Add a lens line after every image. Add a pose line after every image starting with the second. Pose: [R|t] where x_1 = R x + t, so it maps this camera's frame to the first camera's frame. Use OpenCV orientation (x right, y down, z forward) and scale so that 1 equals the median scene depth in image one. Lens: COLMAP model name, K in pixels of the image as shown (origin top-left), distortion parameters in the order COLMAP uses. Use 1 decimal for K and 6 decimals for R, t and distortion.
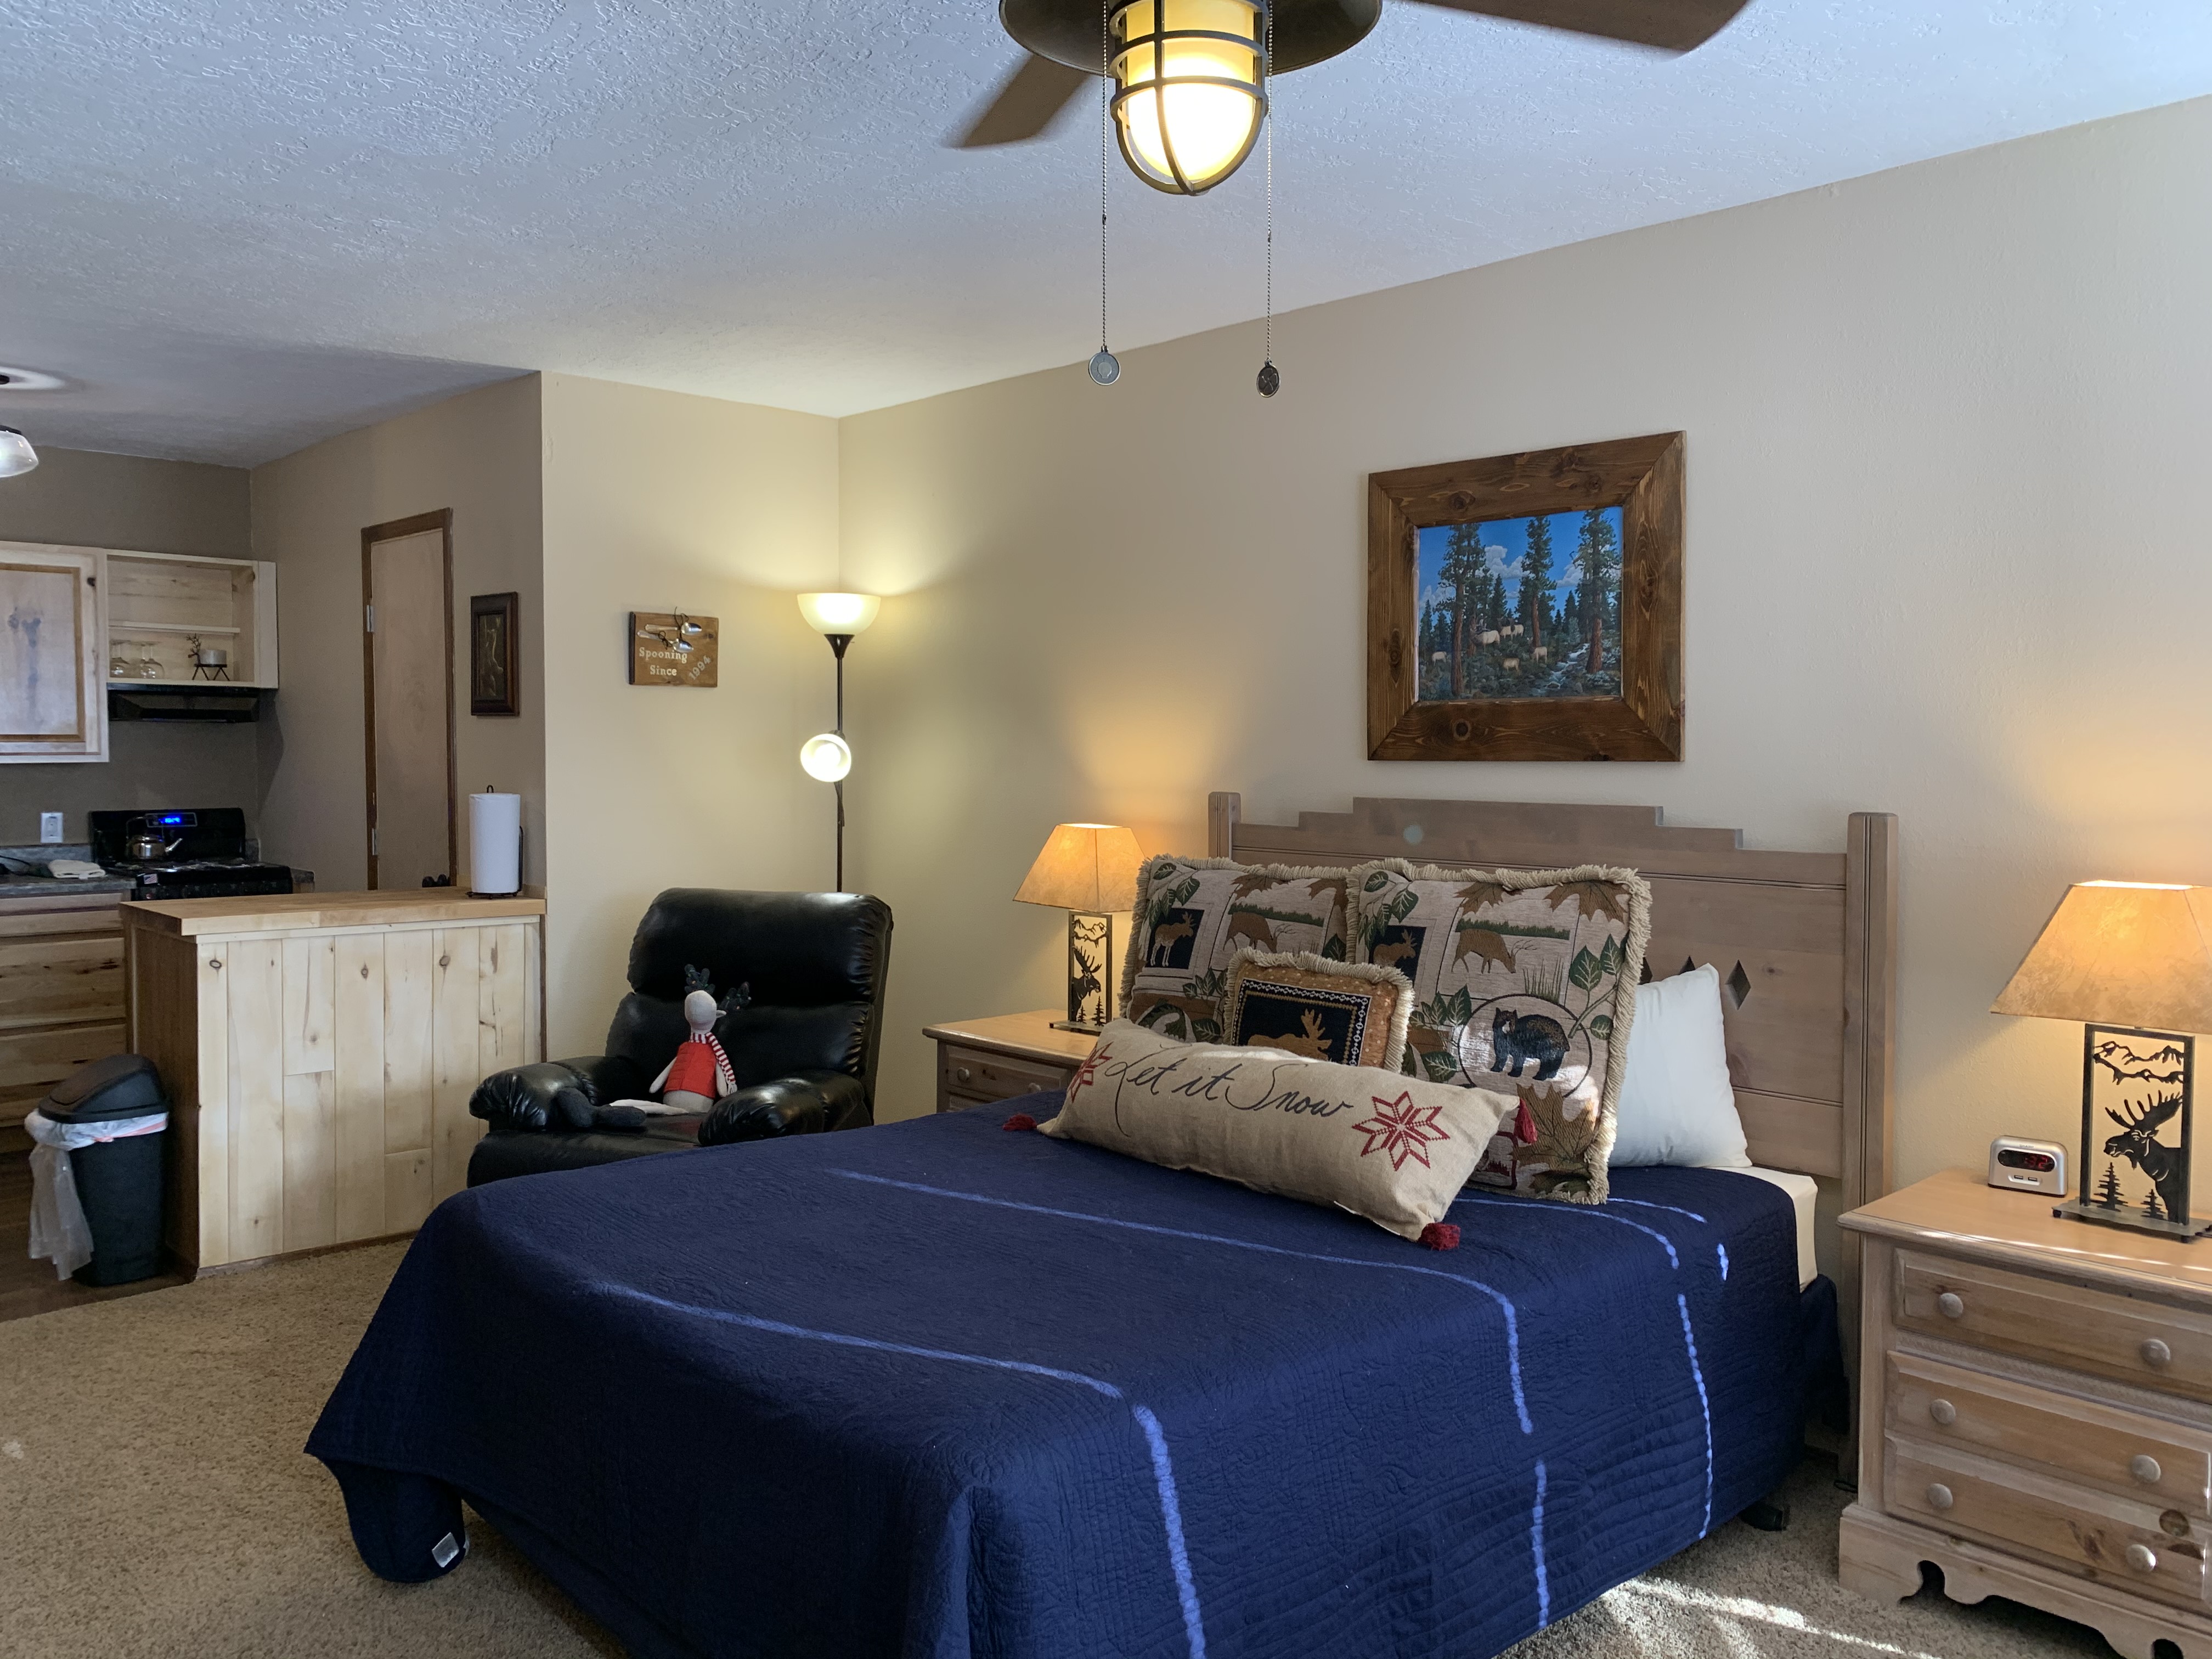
lens RADIAL K [[1684.9, 0, 1106.0], [0, 1684.9, 829.5], [0, 0, 1]] dist [0.082162, -0.121104]
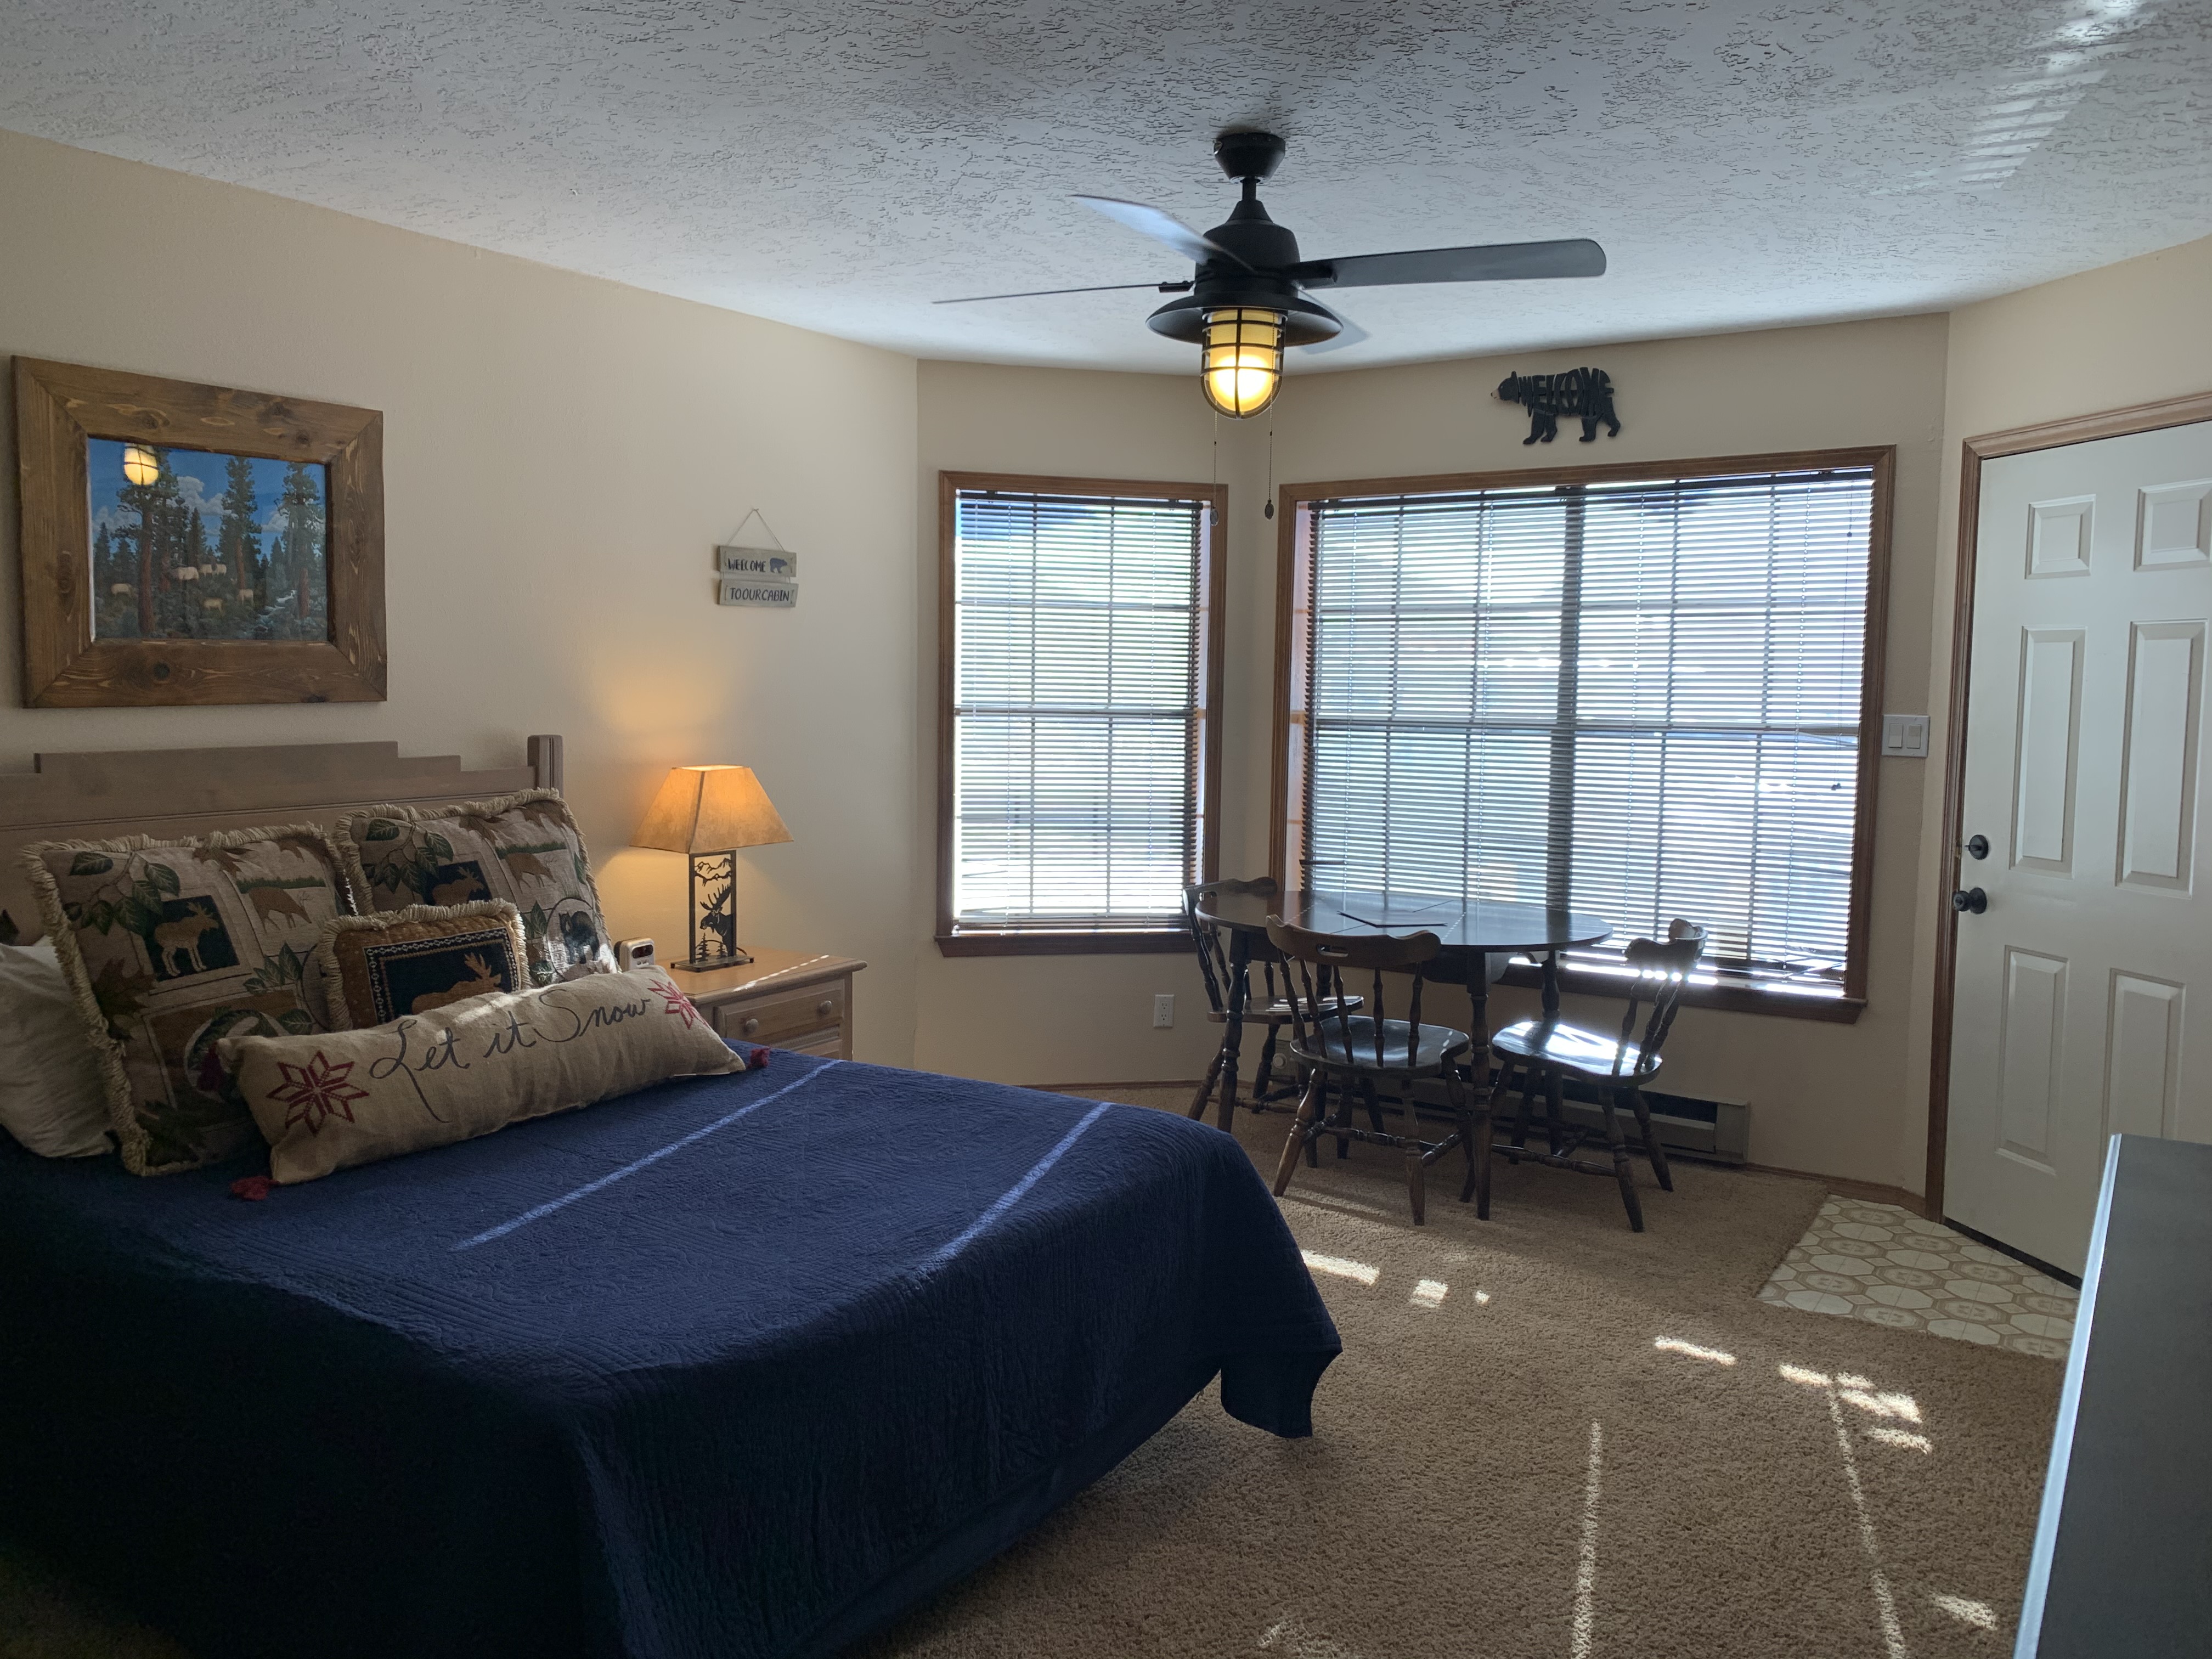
lens RADIAL K [[1684.9, 0, 1106.0], [0, 1684.9, 829.5], [0, 0, 1]] dist [0.082162, -0.121104]
pose [[-0.236757, -0.101971, 0.966203, -0.850007], [0.036505, 0.992841, 0.113728, -0.063580], [-0.970883, 0.062197, -0.231340, 0.754575]]
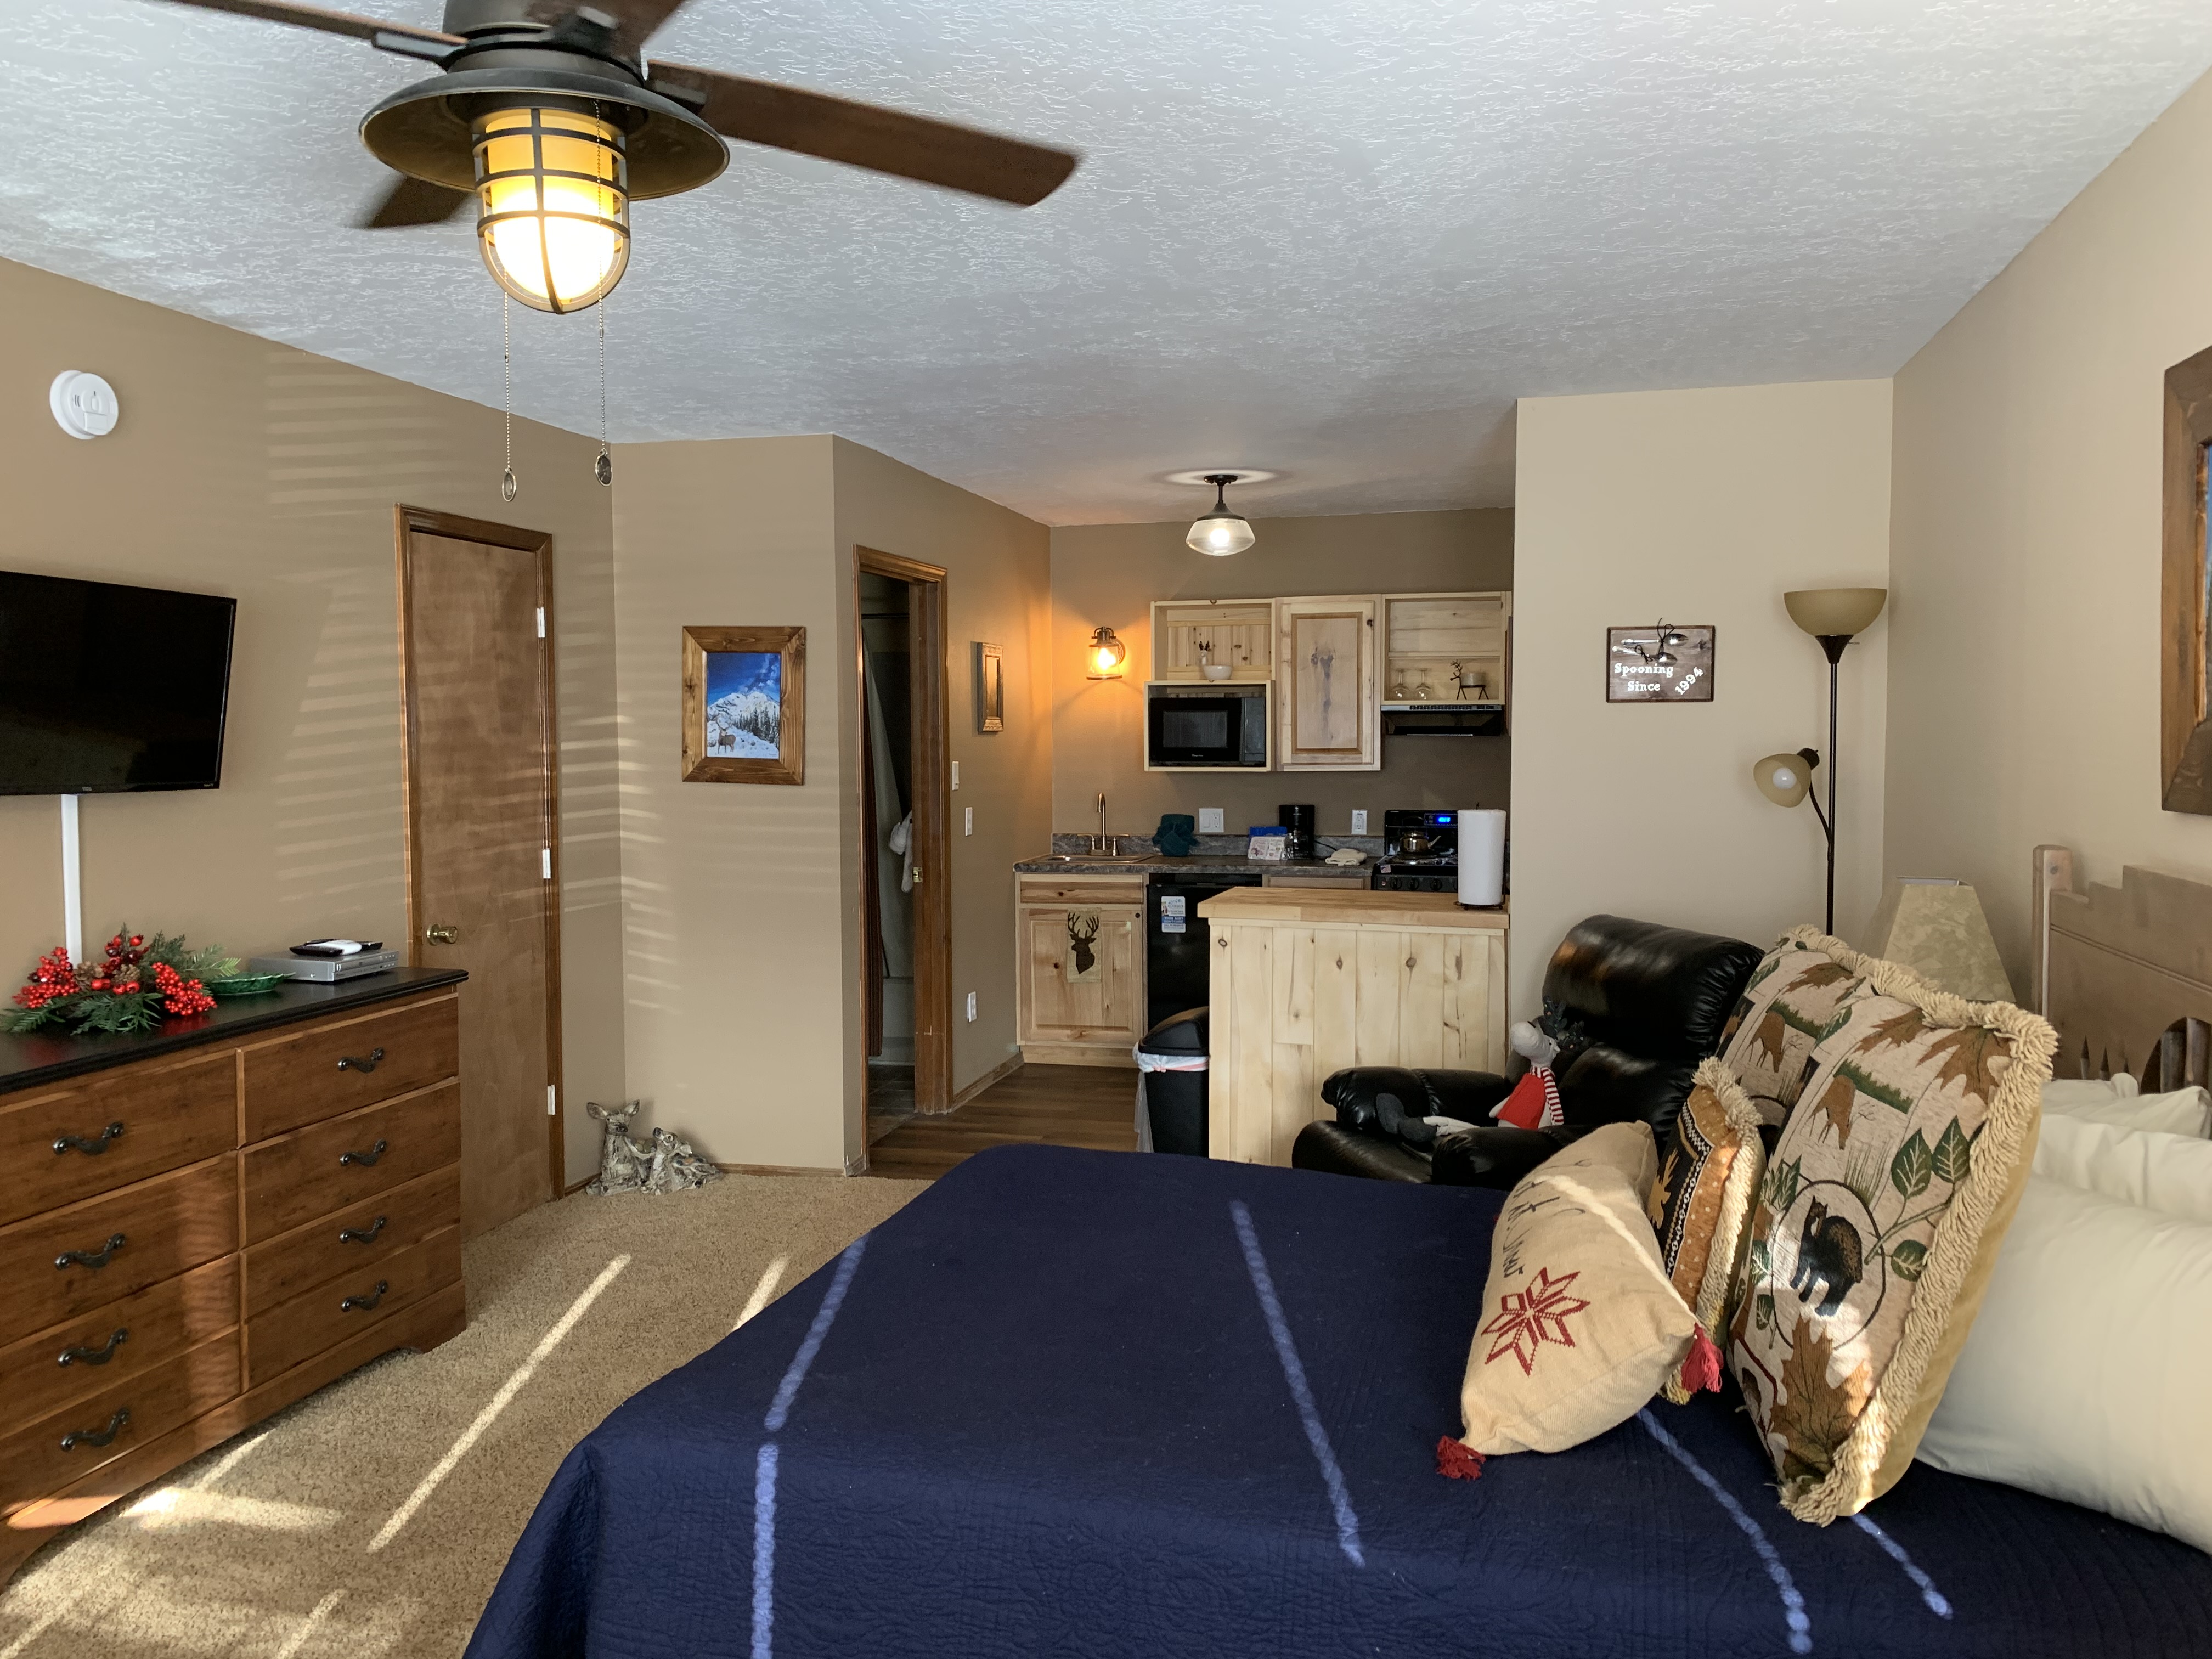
lens RADIAL K [[1680.9, 0, 1103.2], [0, 1680.9, 799.9], [0, 0, 1]] dist [0.061123, -0.121954]
pose [[0.523633, 0.027794, -0.851490, 0.548404], [-0.034207, 0.999348, 0.011584, -0.042130], [0.851257, 0.023061, 0.524242, 0.338373]]
